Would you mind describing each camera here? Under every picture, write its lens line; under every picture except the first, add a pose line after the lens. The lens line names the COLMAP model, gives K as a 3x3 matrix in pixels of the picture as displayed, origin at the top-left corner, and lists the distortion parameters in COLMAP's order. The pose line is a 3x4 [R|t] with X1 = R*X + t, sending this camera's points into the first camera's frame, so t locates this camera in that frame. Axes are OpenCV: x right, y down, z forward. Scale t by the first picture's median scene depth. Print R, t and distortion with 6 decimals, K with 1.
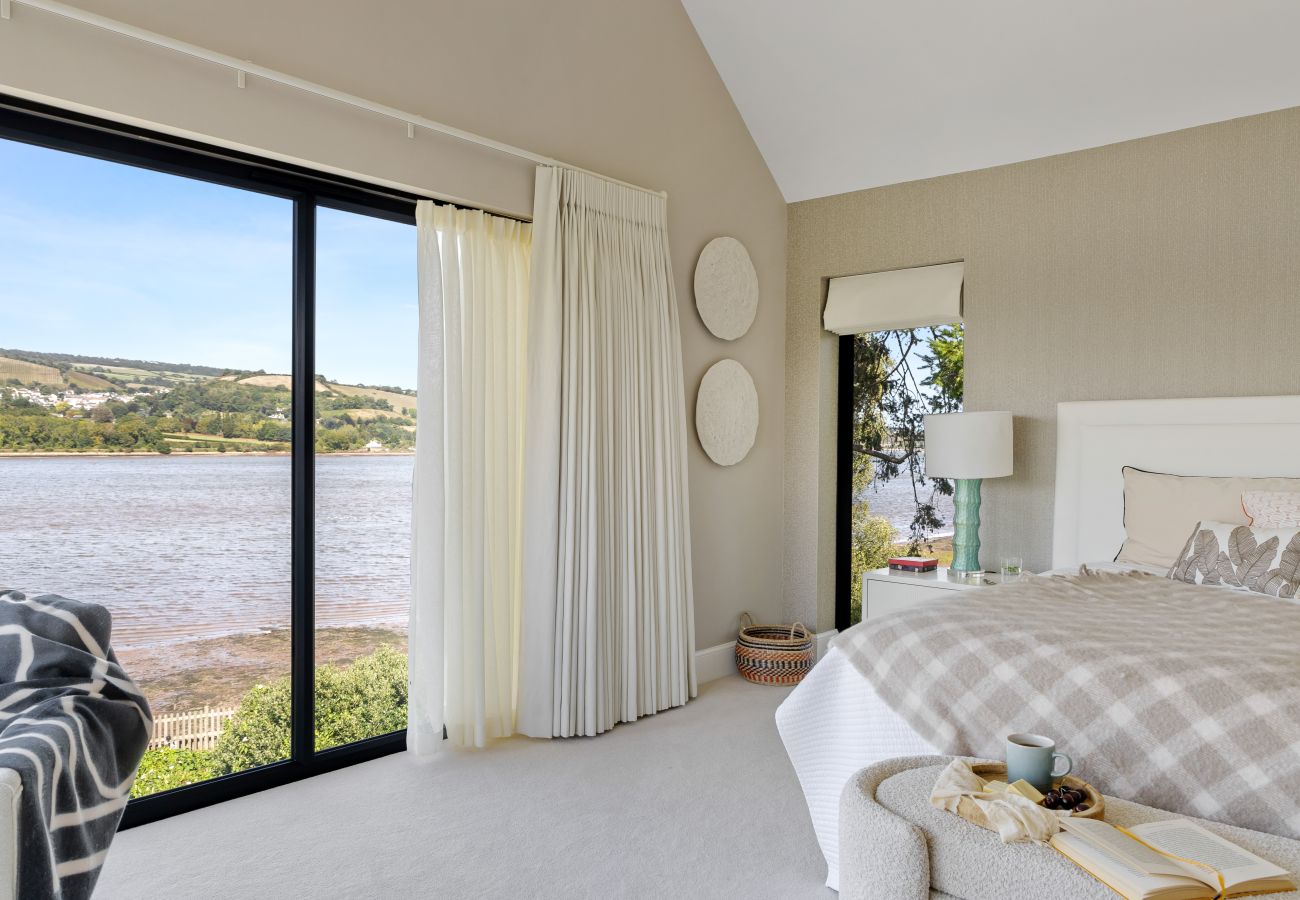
lens RADIAL K [[909.1, 0, 664.8], [0, 909.1, 471.2], [0, 0, 1]] dist [-0.002532, -0.000474]
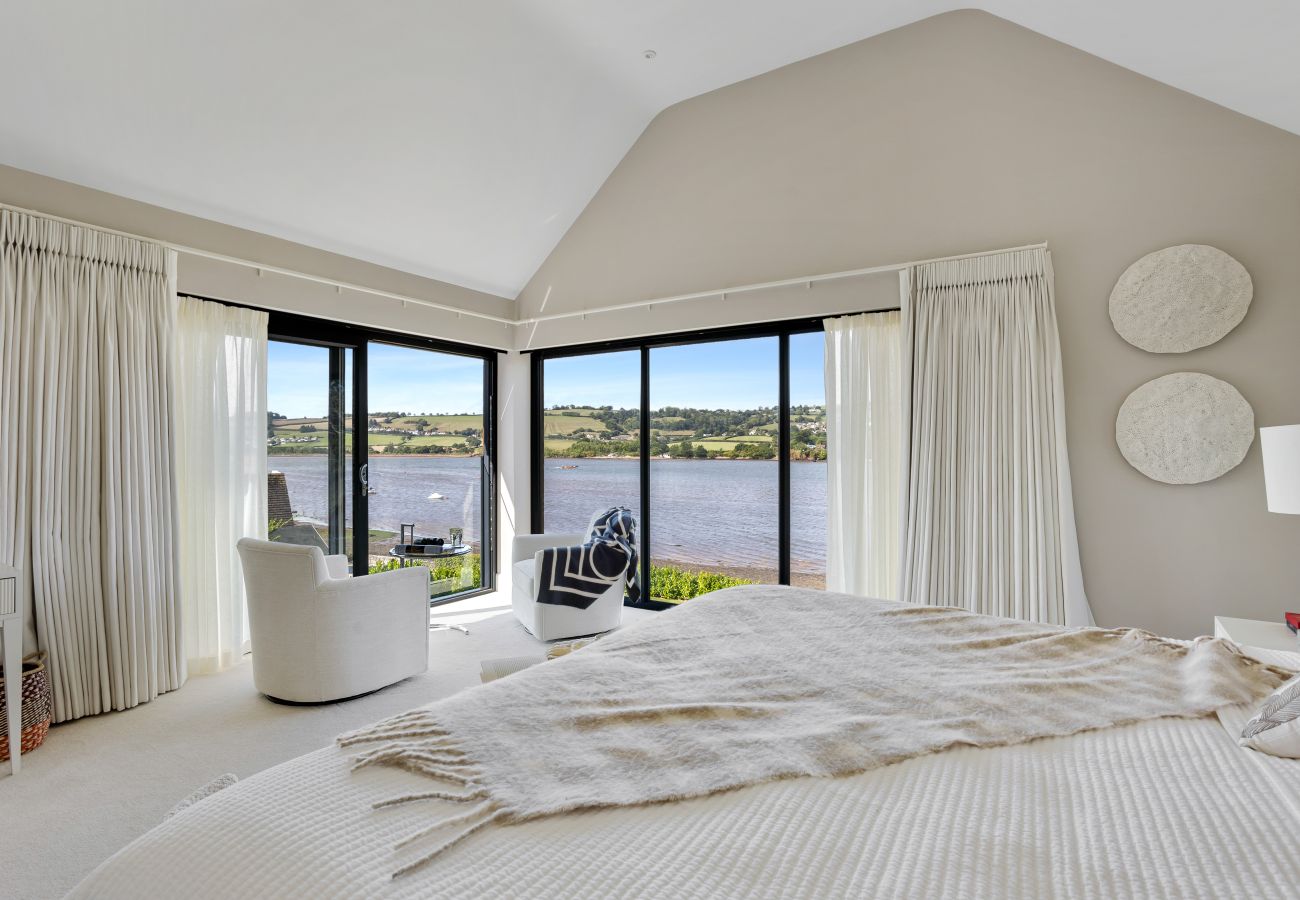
lens RADIAL K [[672.7, 0, 650.0], [0, 672.7, 450.0], [0, 0, 1]] dist [-0.024969, 0.000446]
pose [[0.133678, 0.002670, -0.991021, 0.878825], [-0.024171, 0.999708, -0.000567, -0.036502], [0.990730, 0.024030, 0.133704, 0.464854]]
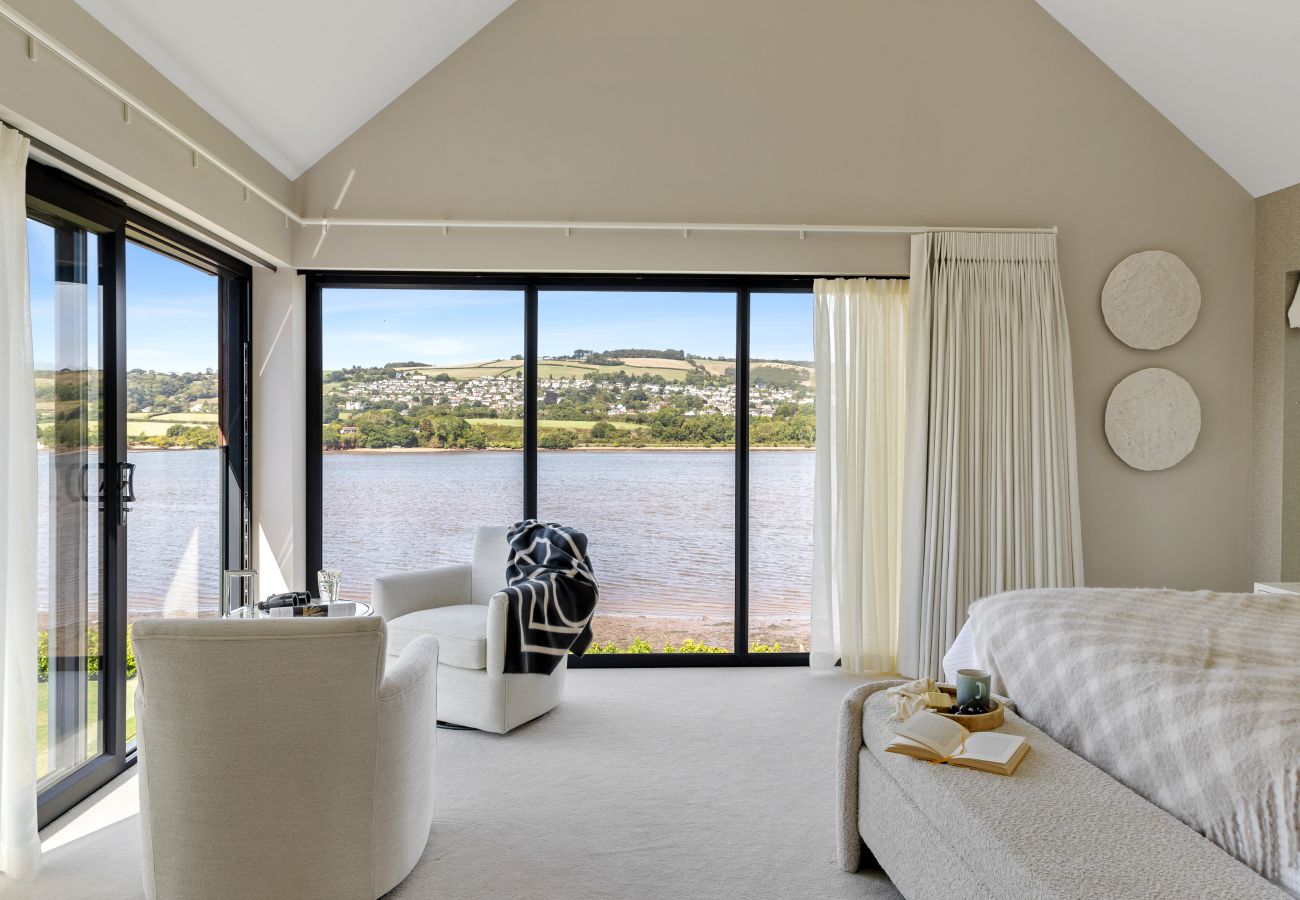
lens RADIAL K [[947.5, 0, 650.0], [0, 947.5, 450.0], [0, 0, 1]] dist [-0.008260, -0.001774]
pose [[0.700914, 0.015114, -0.713086, 0.564393], [-0.022090, 0.999756, -0.000522, -0.021429], [0.712904, 0.016118, 0.701077, -0.203835]]
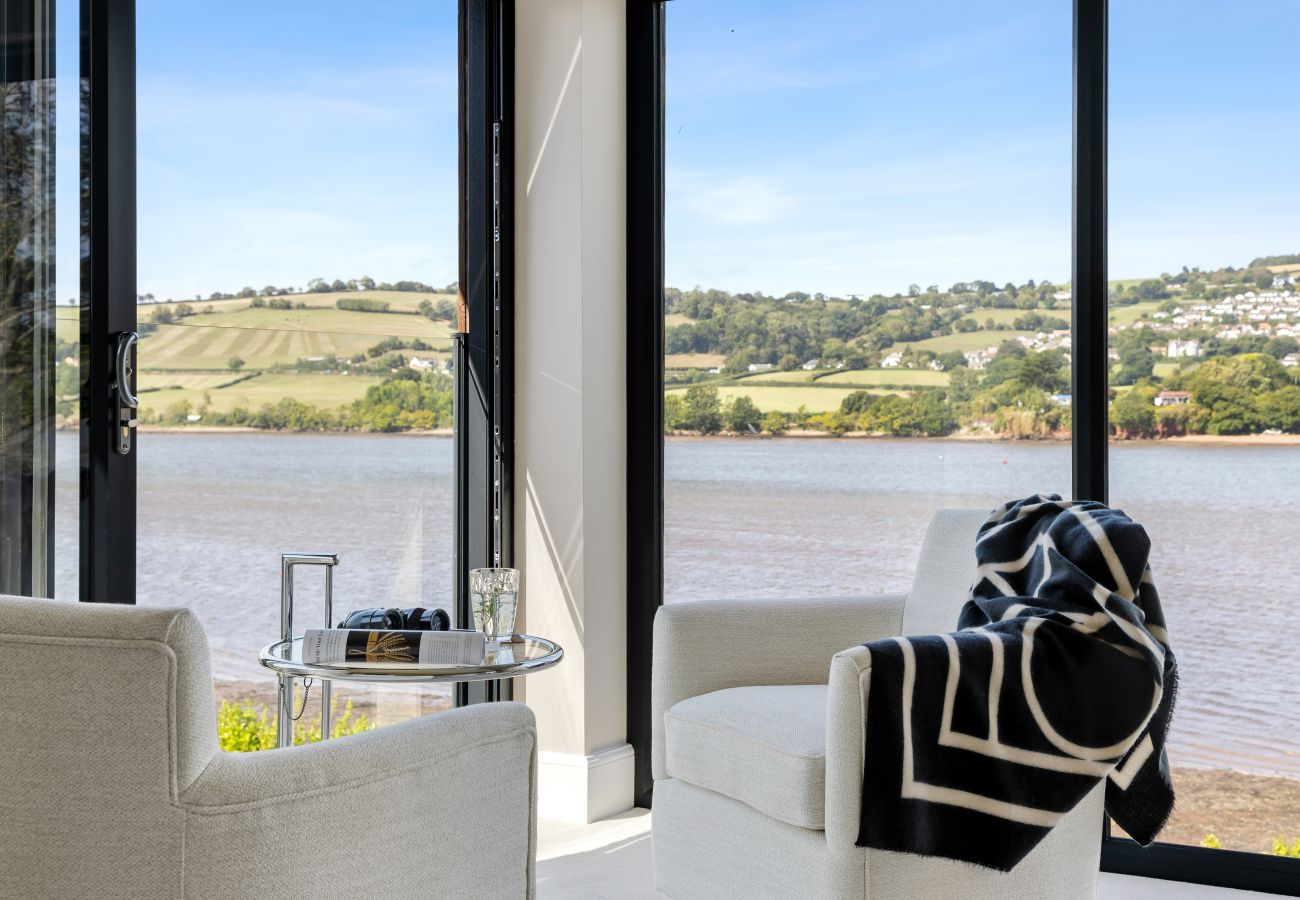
lens RADIAL K [[1919.1, 0, 650.0], [0, 1919.1, 450.0], [0, 0, 1]] dist [0.084777, -0.015383]
pose [[0.182012, 0.018461, -0.983123, 0.538848], [-0.023906, 0.999611, 0.014344, 0.042331], [0.983006, 0.020891, 0.182382, 0.176670]]
